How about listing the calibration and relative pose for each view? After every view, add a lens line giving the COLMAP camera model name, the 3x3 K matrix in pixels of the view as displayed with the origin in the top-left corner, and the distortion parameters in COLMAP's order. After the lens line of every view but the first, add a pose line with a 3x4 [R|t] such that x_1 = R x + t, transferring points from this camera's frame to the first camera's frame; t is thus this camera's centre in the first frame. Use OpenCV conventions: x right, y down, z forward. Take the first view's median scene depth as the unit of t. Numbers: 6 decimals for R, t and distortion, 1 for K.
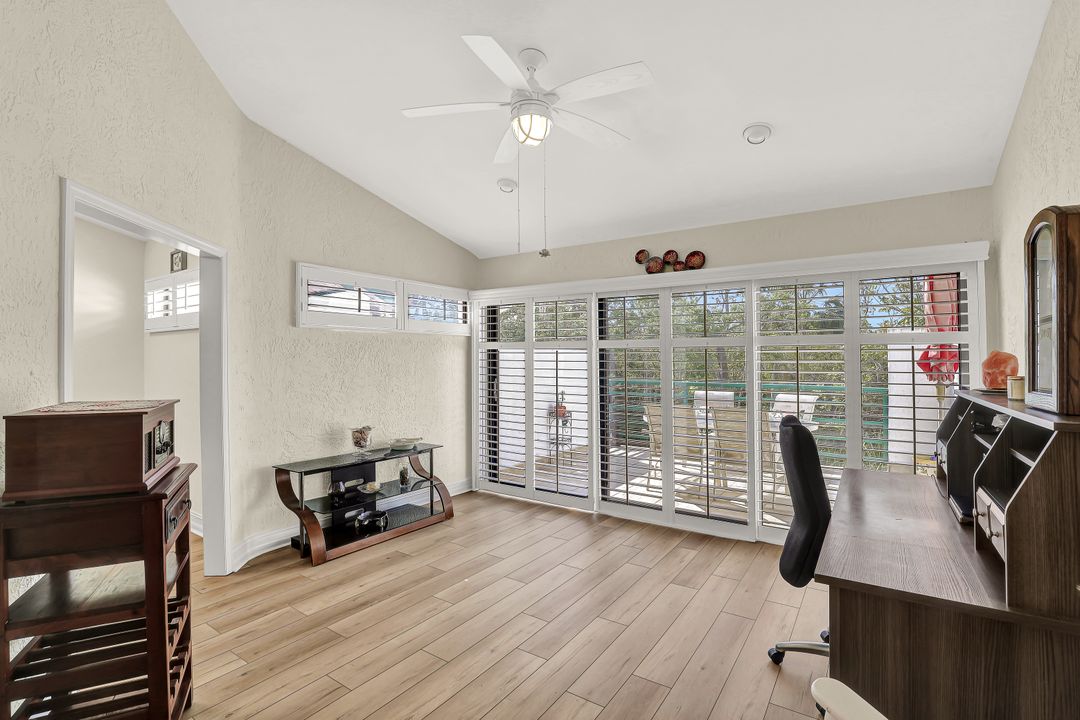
lens RADIAL K [[491.4, 0, 541.8], [0, 491.4, 355.2], [0, 0, 1]] dist [-0.016570, -0.000461]
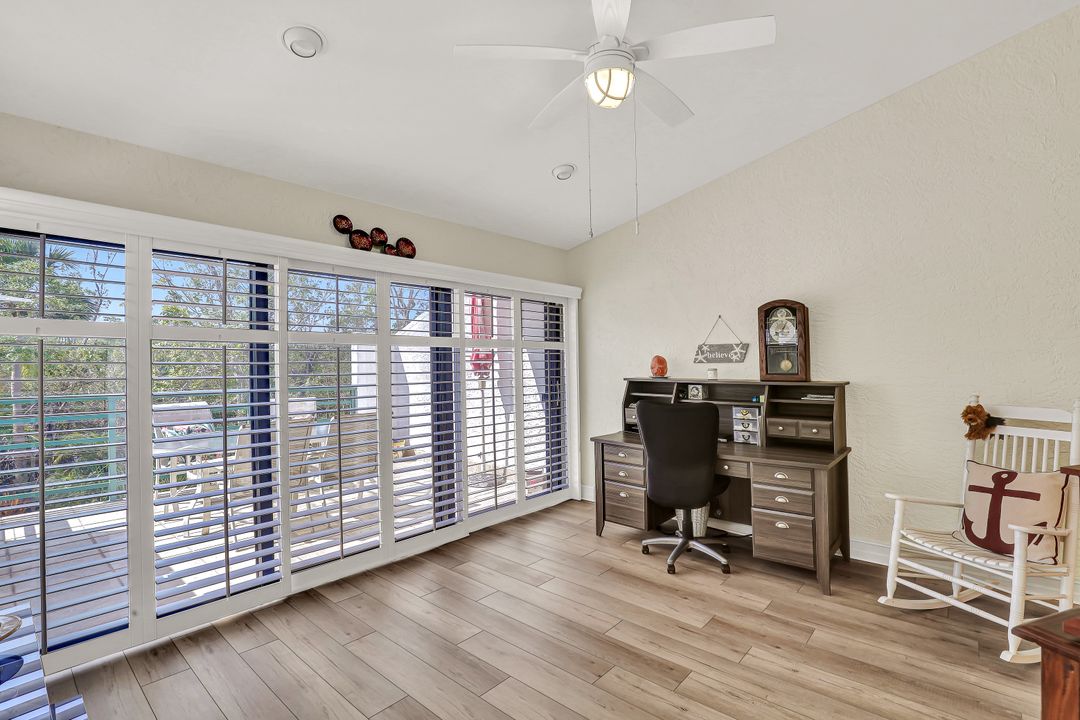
lens RADIAL K [[510.7, 0, 536.3], [0, 510.7, 334.3], [0, 0, 1]] dist [-0.016984, -0.000038]
pose [[0.141443, 0.041194, 0.989089, -0.562580], [-0.004864, 0.999151, -0.040917, 0.000615], [-0.989934, 0.000977, 0.141523, 0.627835]]
